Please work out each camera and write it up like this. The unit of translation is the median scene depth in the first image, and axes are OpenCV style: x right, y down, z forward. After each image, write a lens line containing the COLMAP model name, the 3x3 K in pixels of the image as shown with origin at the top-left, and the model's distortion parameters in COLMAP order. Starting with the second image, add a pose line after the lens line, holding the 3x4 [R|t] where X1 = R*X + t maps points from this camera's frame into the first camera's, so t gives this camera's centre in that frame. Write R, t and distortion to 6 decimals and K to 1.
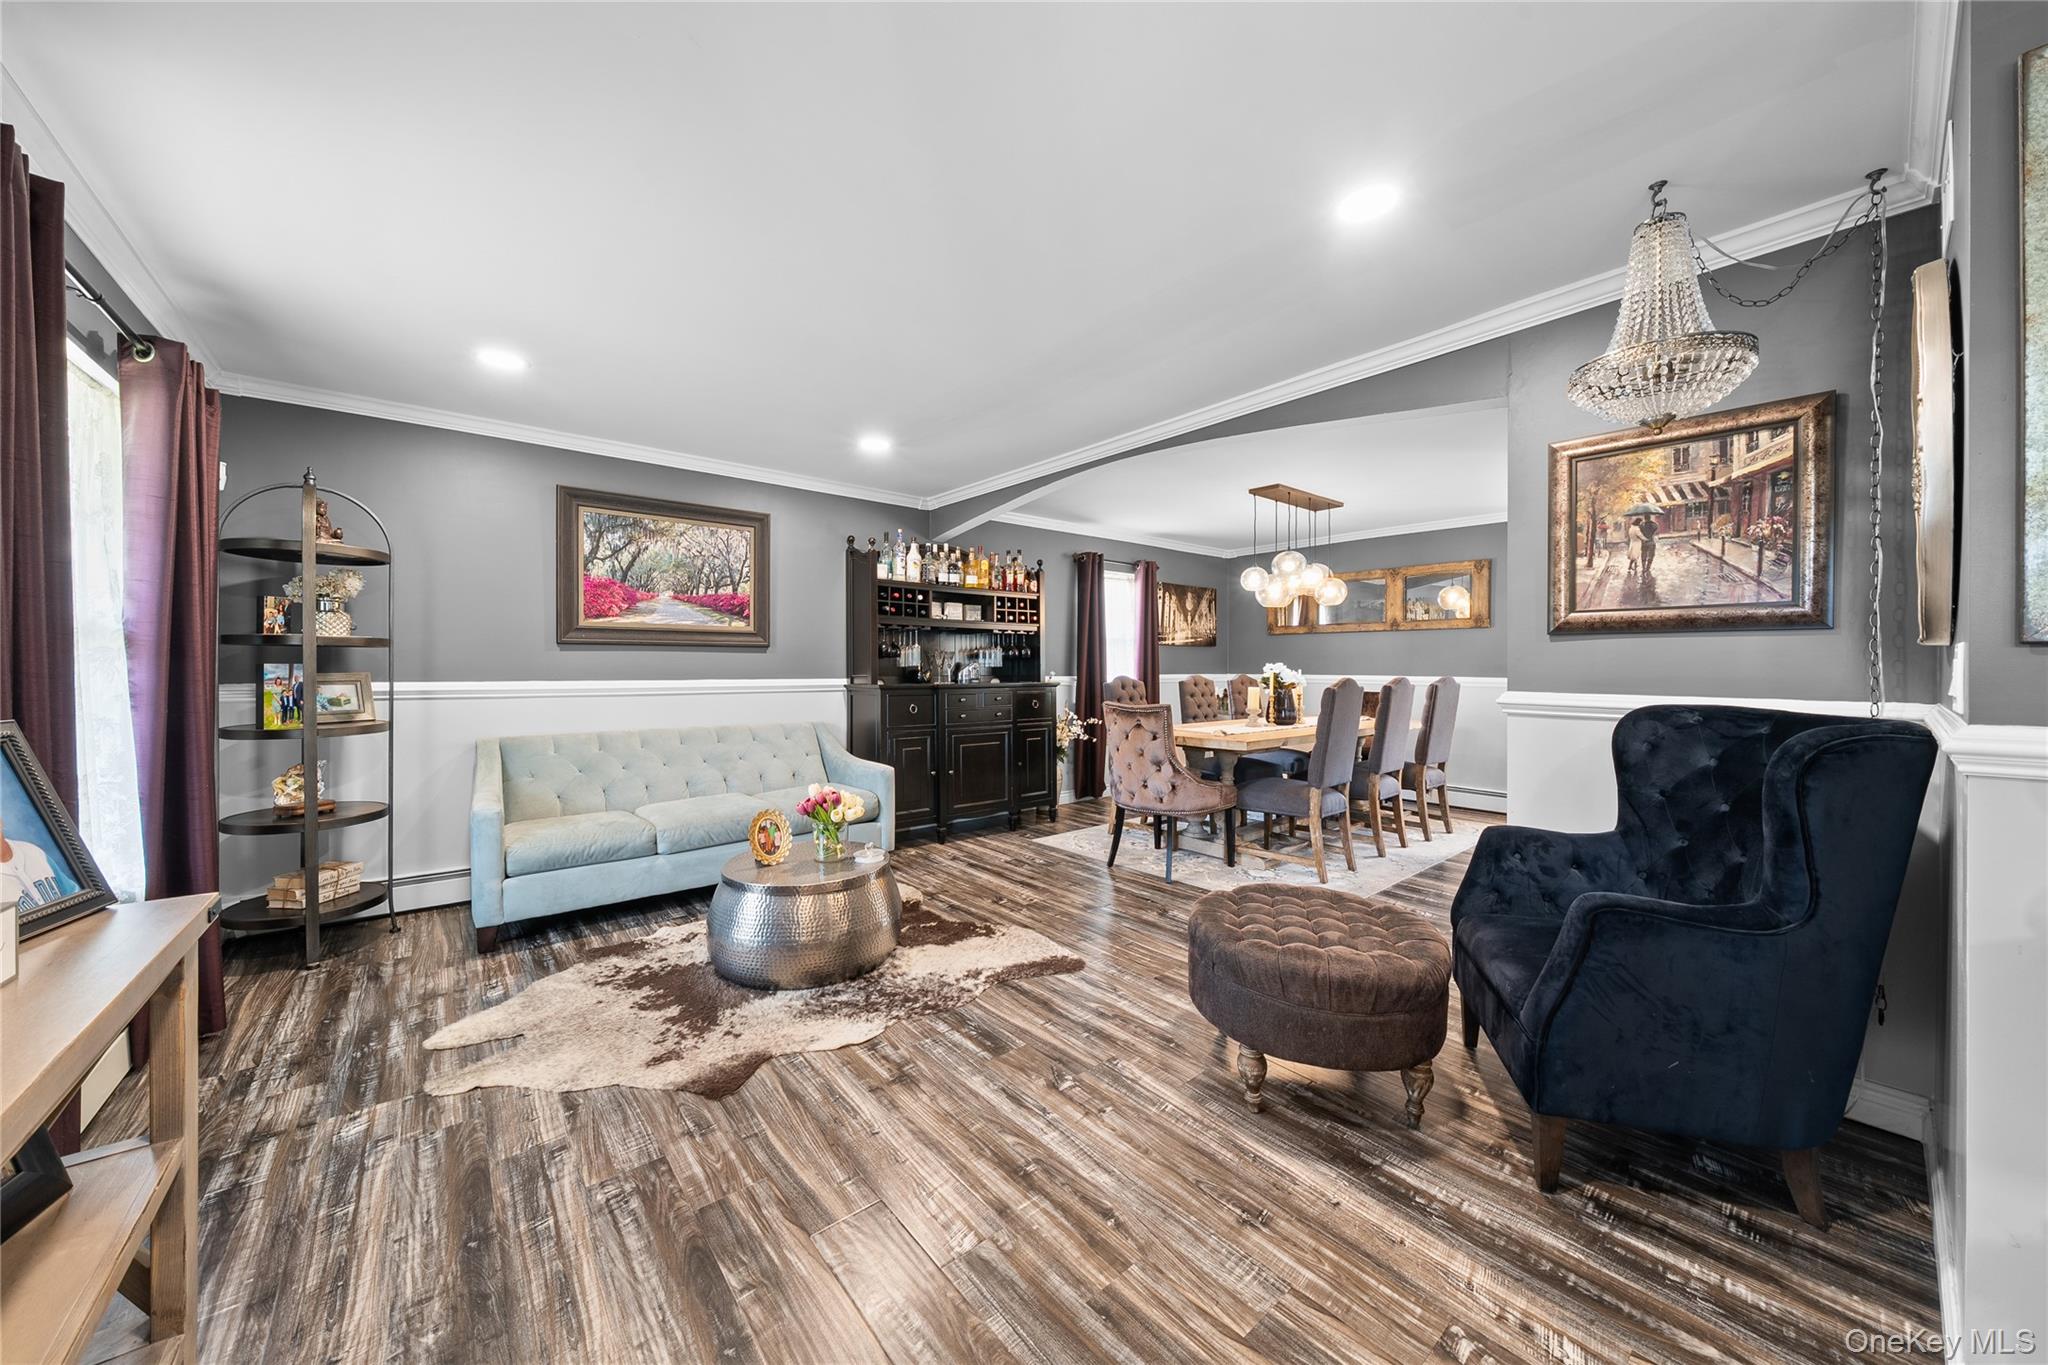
lens RADIAL K [[709.9, 0, 1021.1], [0, 709.9, 676.2], [0, 0, 1]] dist [-0.006109, -0.000565]
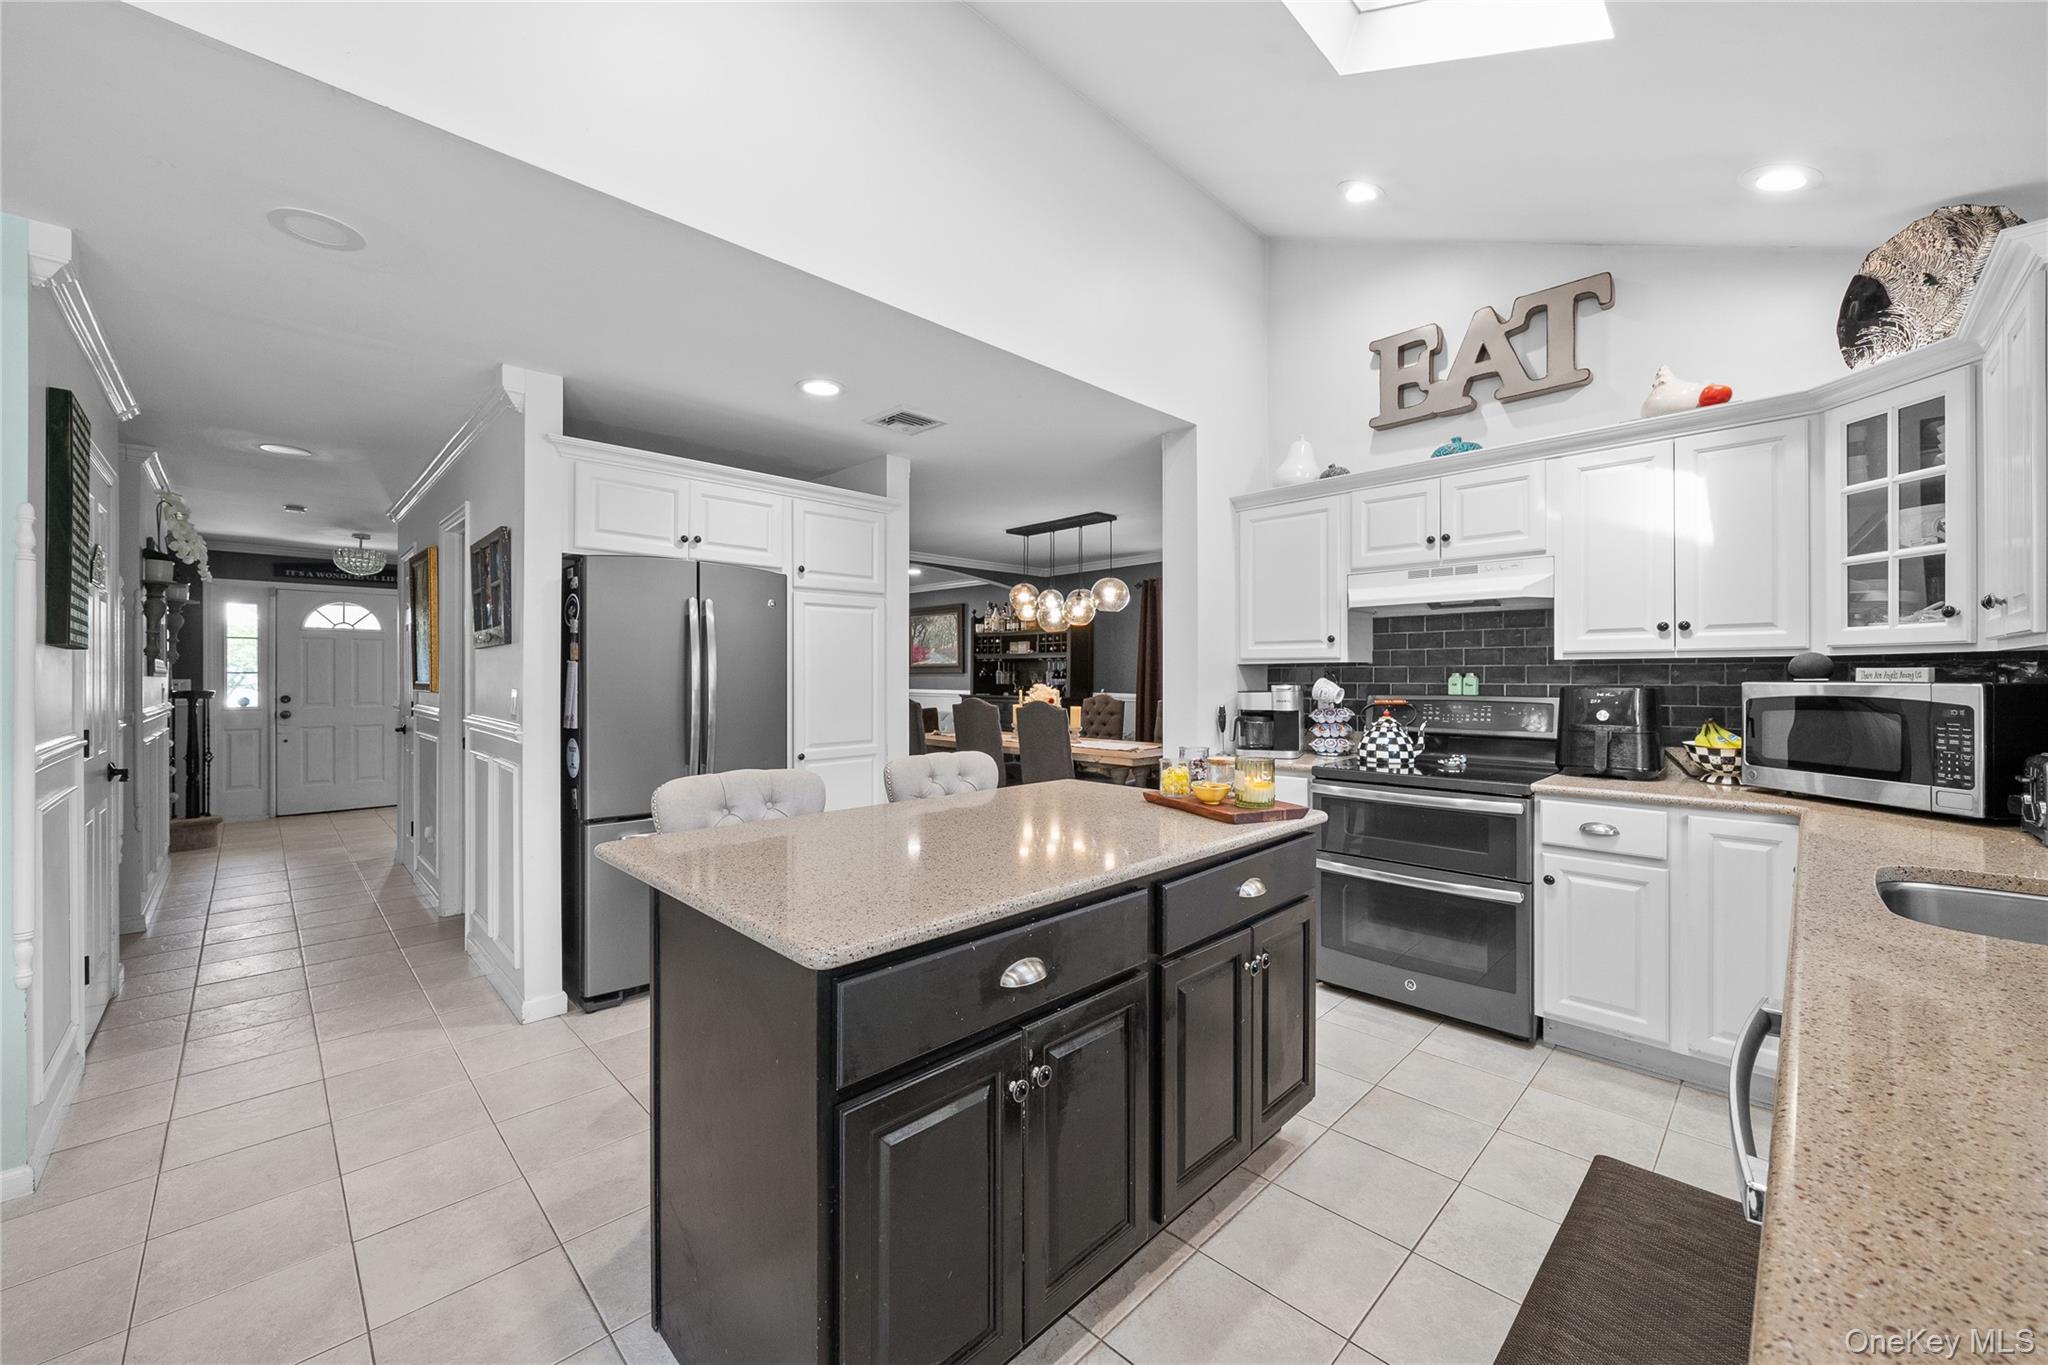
lens RADIAL K [[773.0, 0, 998.5], [0, 773.0, 677.4], [0, 0, 1]] dist [-0.003658, -0.000785]
pose [[0.050984, 0.000577, -0.998699, 1.982345], [-0.016006, 0.999872, -0.000239, -0.036697], [0.998571, 0.015997, 0.050986, 1.147819]]
